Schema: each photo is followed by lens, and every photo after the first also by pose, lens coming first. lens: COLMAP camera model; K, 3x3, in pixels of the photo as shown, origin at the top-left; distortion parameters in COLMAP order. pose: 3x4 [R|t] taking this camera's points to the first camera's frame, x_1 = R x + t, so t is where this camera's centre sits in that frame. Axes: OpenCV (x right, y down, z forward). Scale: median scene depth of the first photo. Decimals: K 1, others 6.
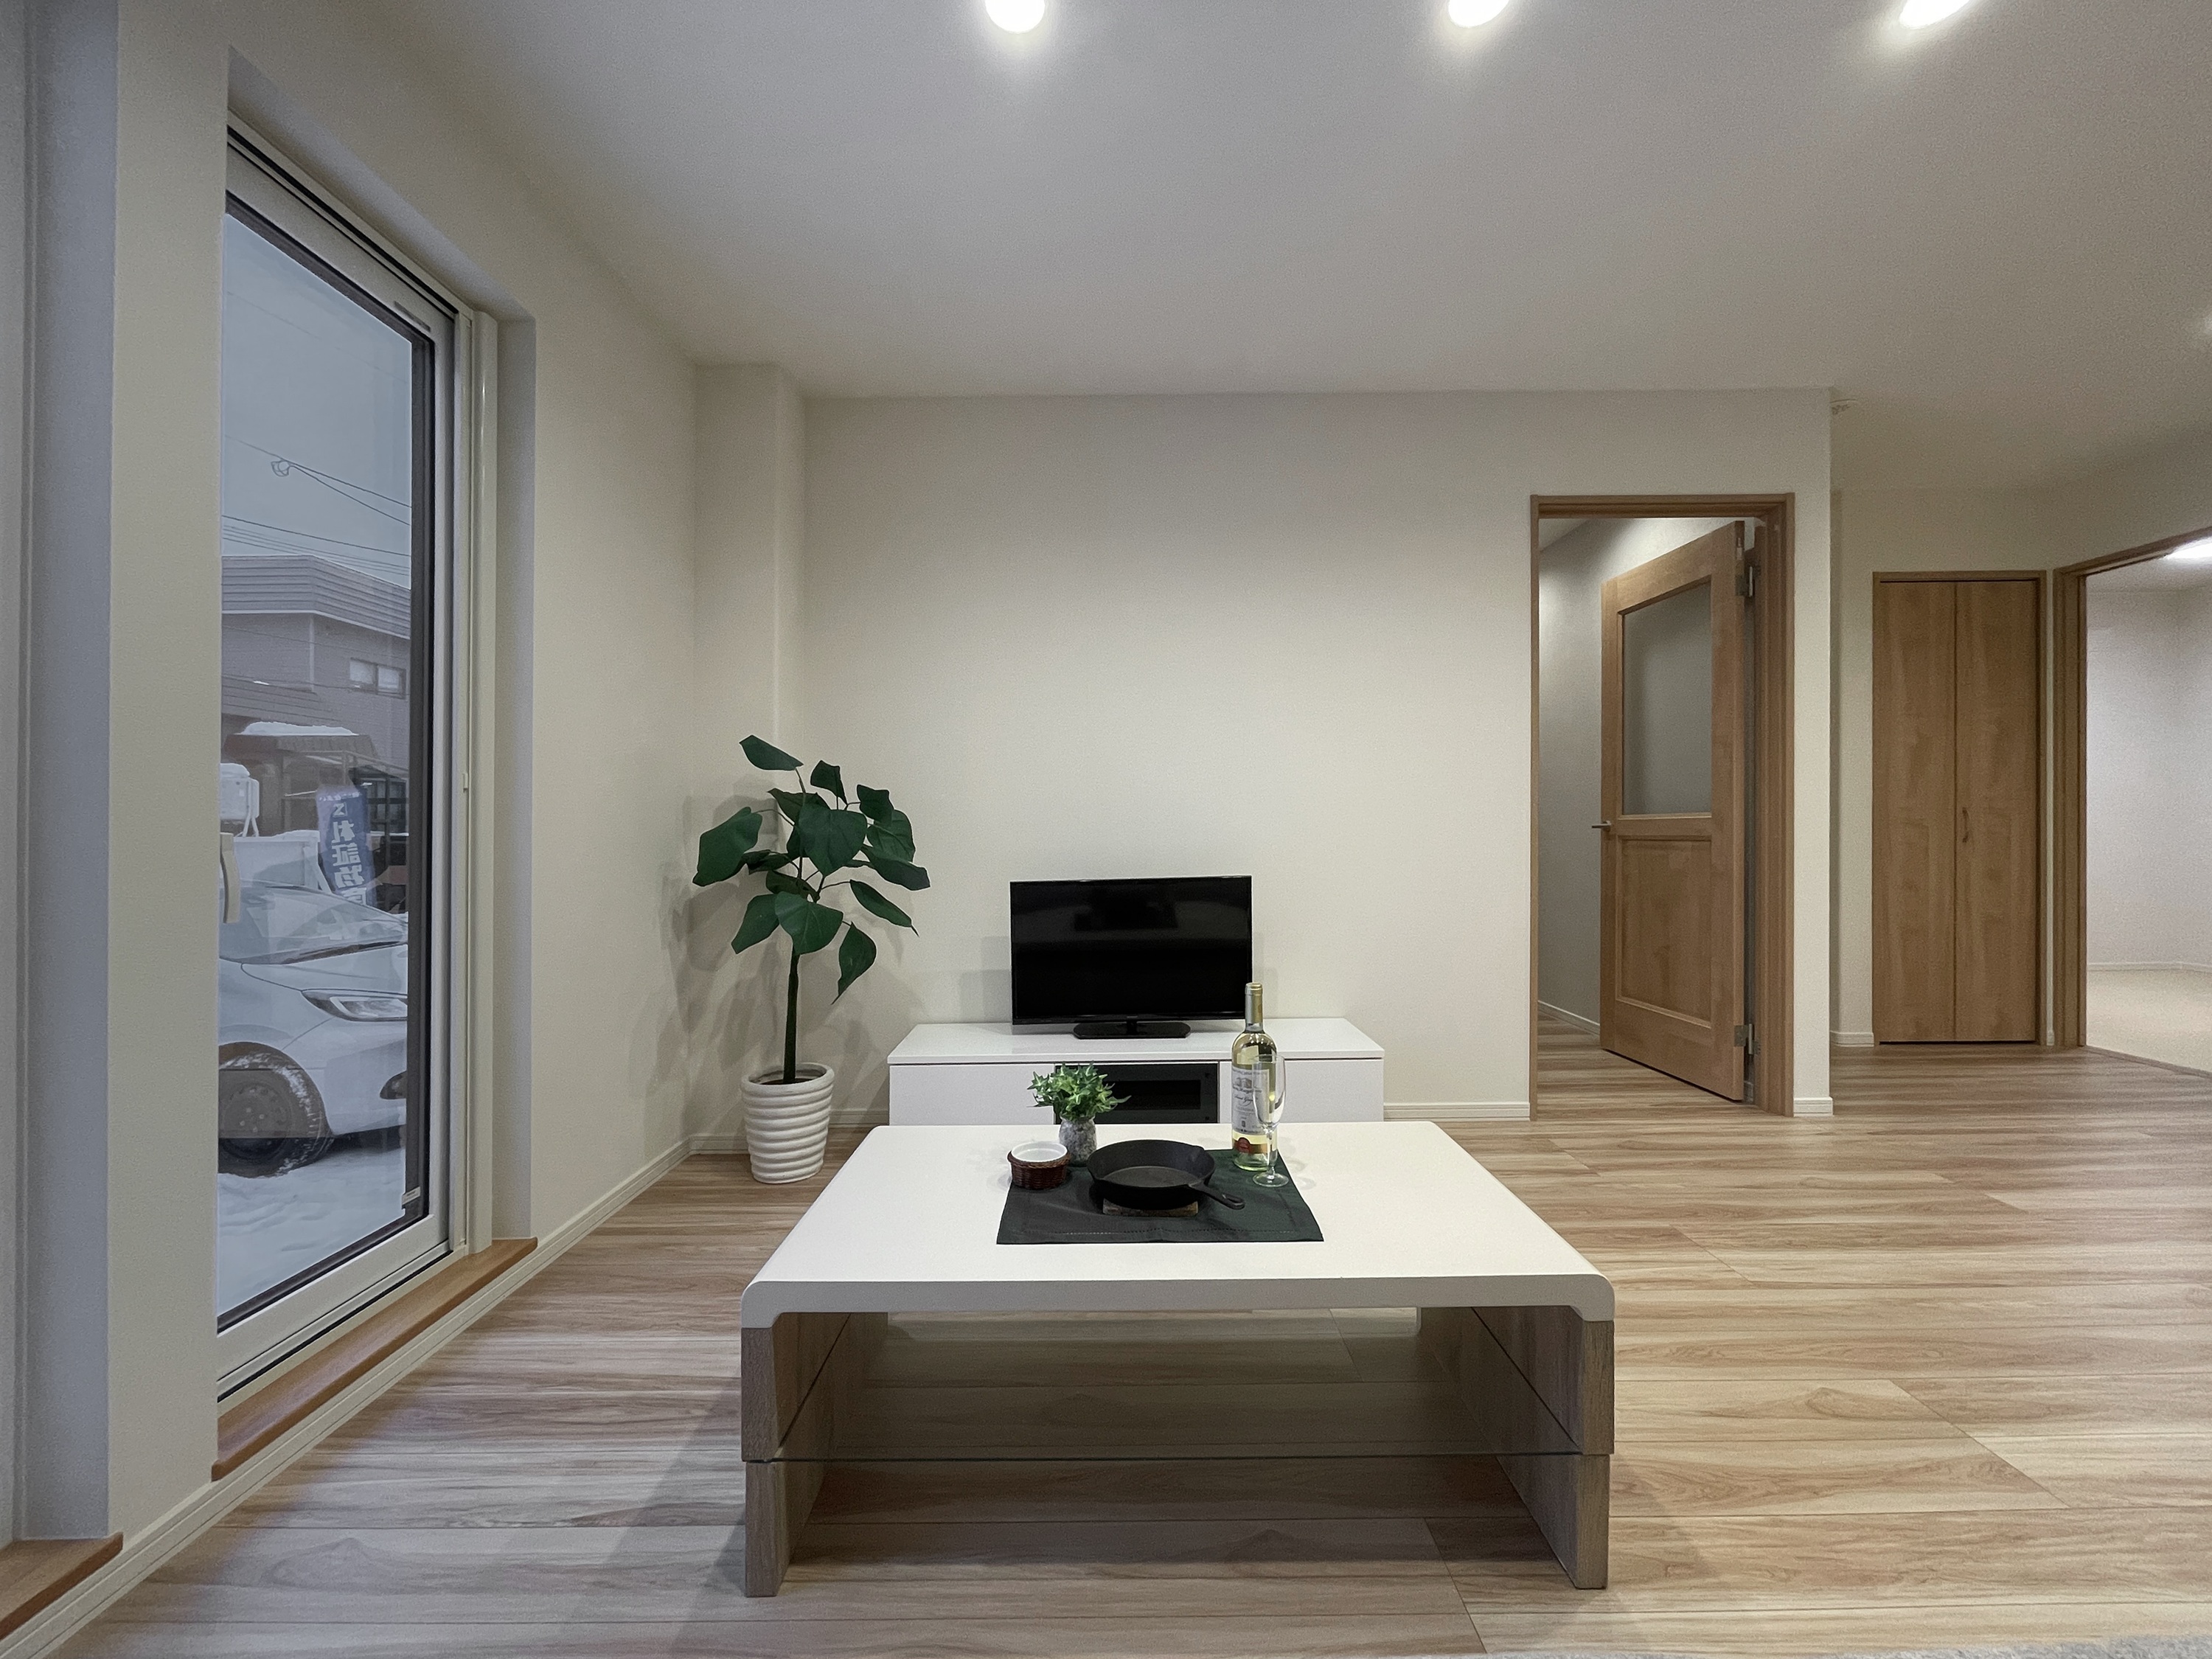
lens RADIAL K [[891.9, 0, 1110.2], [0, 891.9, 828.8], [0, 0, 1]] dist [0.000033, -0.000128]
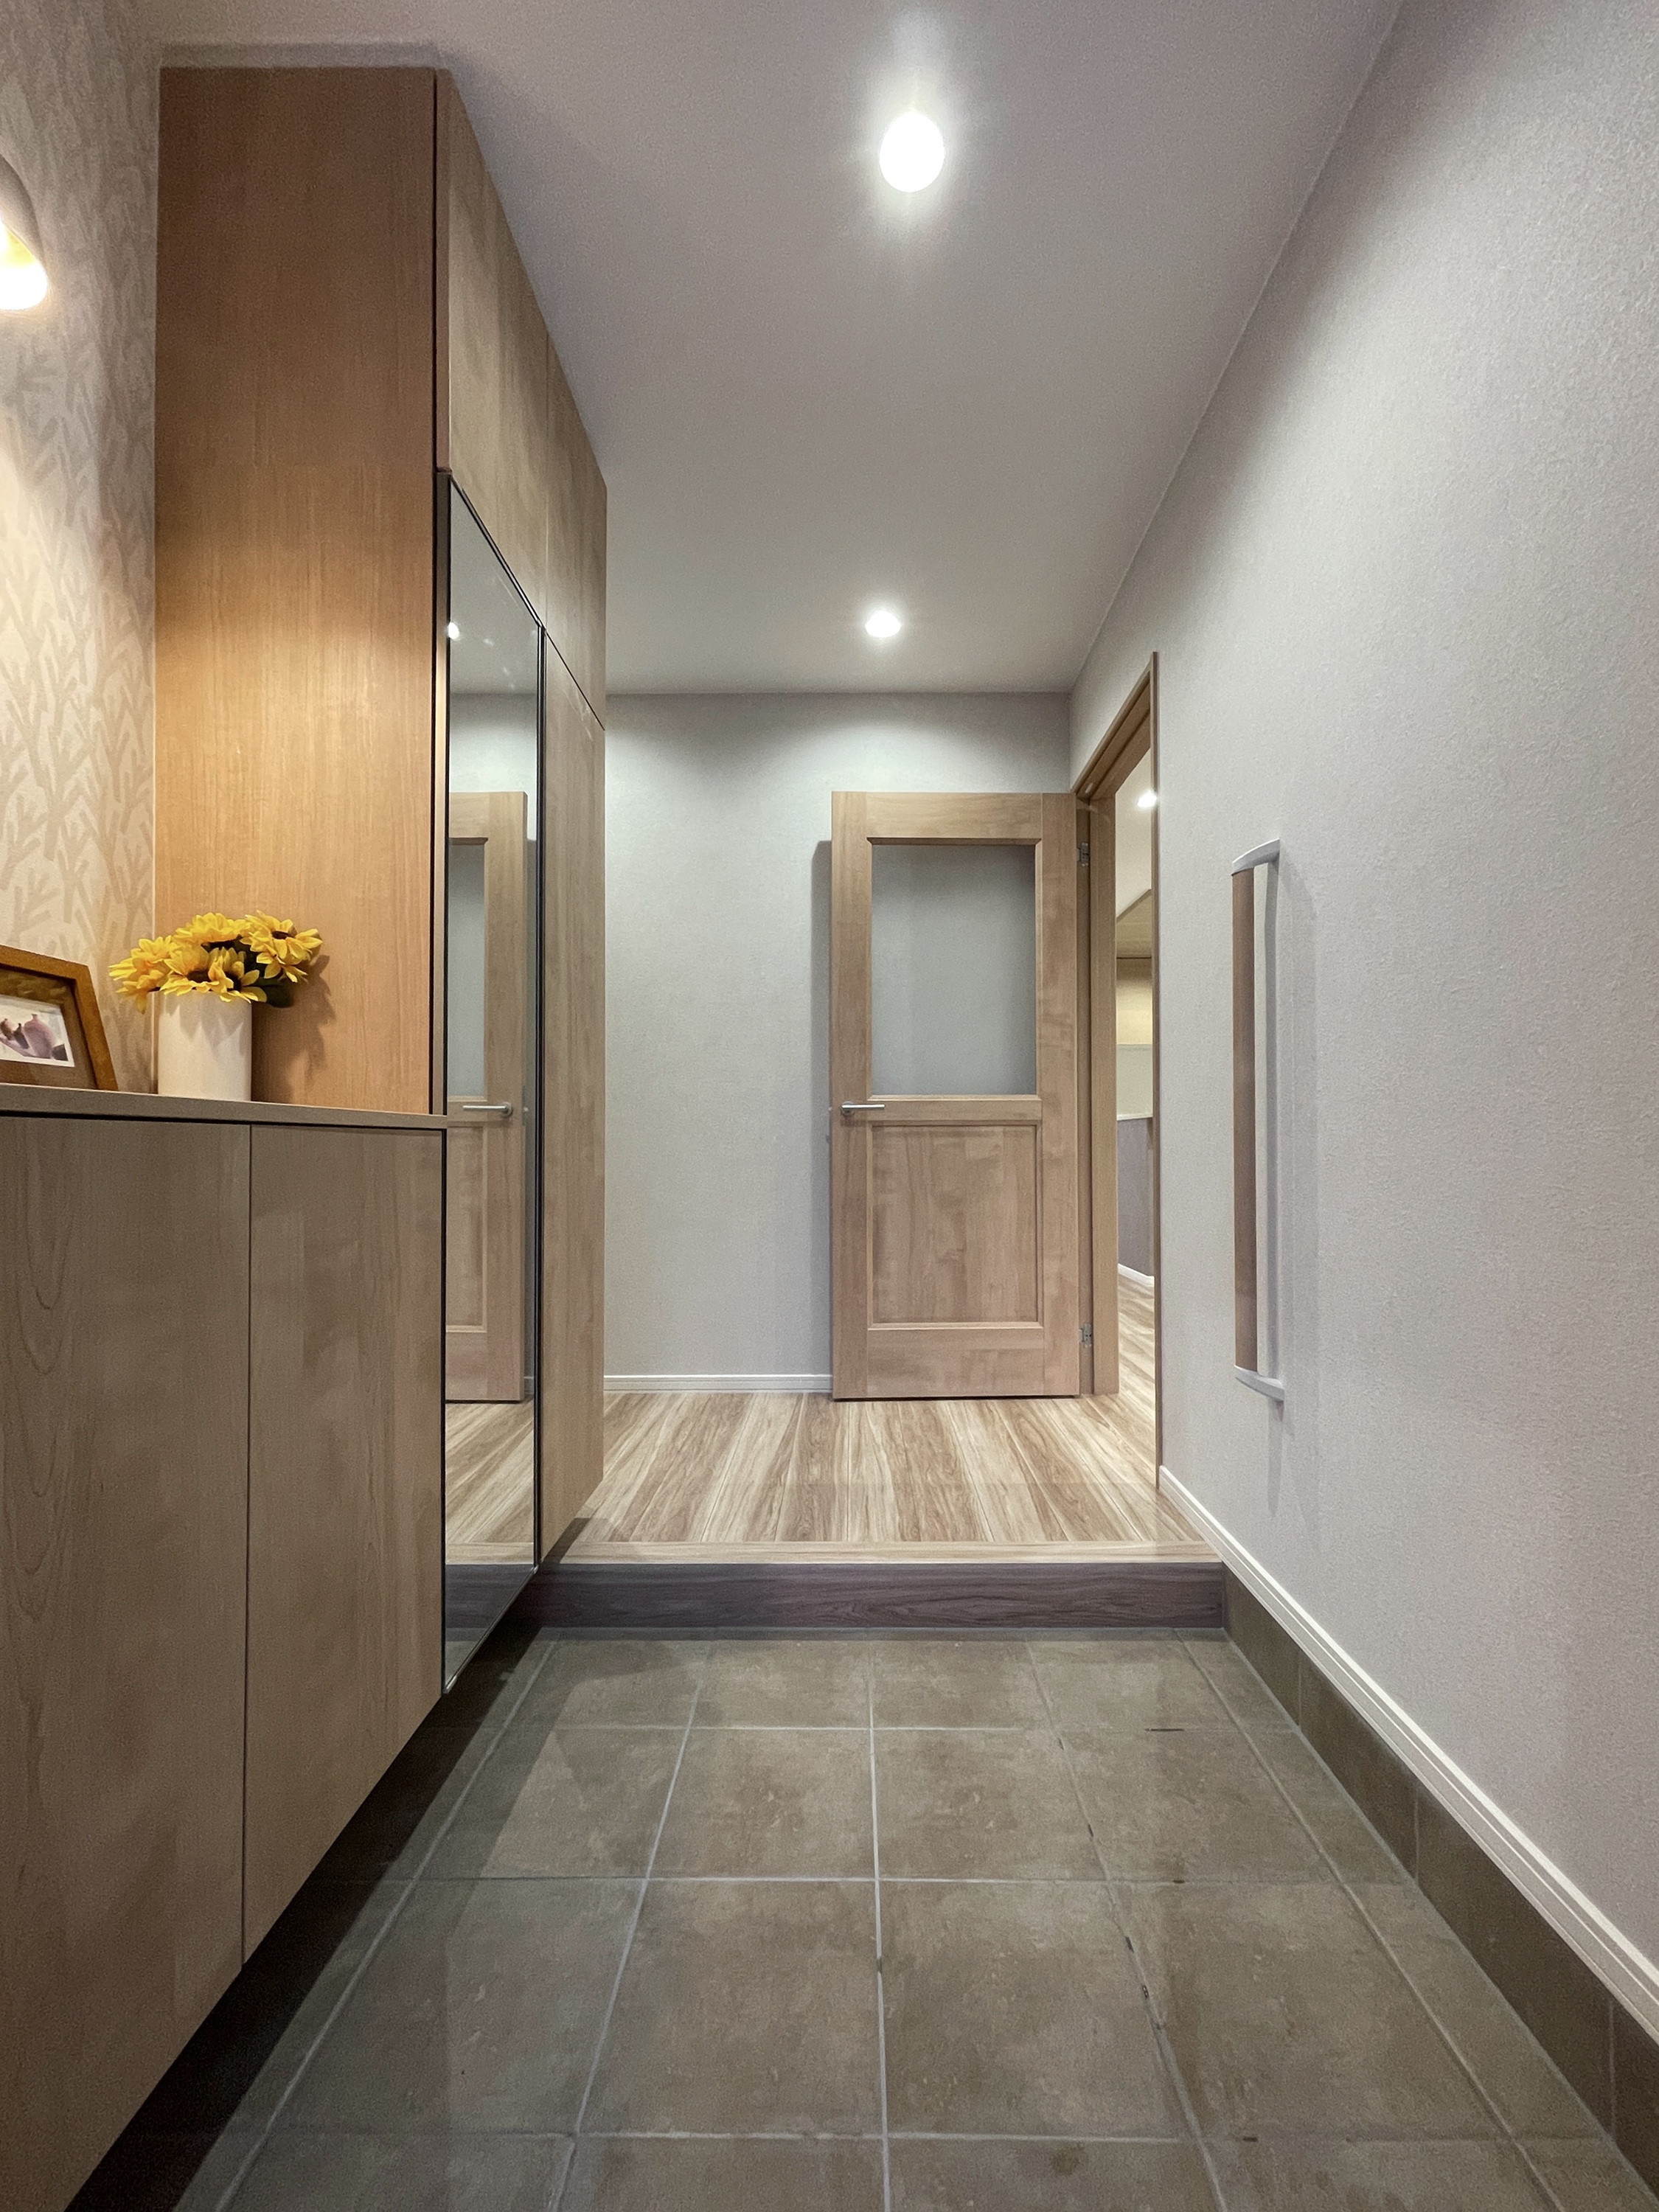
lens RADIAL K [[891.9, 0, 831.6], [0, 891.9, 1113.3], [0, 0, 1]] dist [0.000033, -0.000128]
pose [[0.037159, 0.002015, 0.999307, -0.225790], [-0.002078, 0.999996, -0.001940, 0.002573], [-0.999307, -0.002005, 0.037163, 1.024894]]
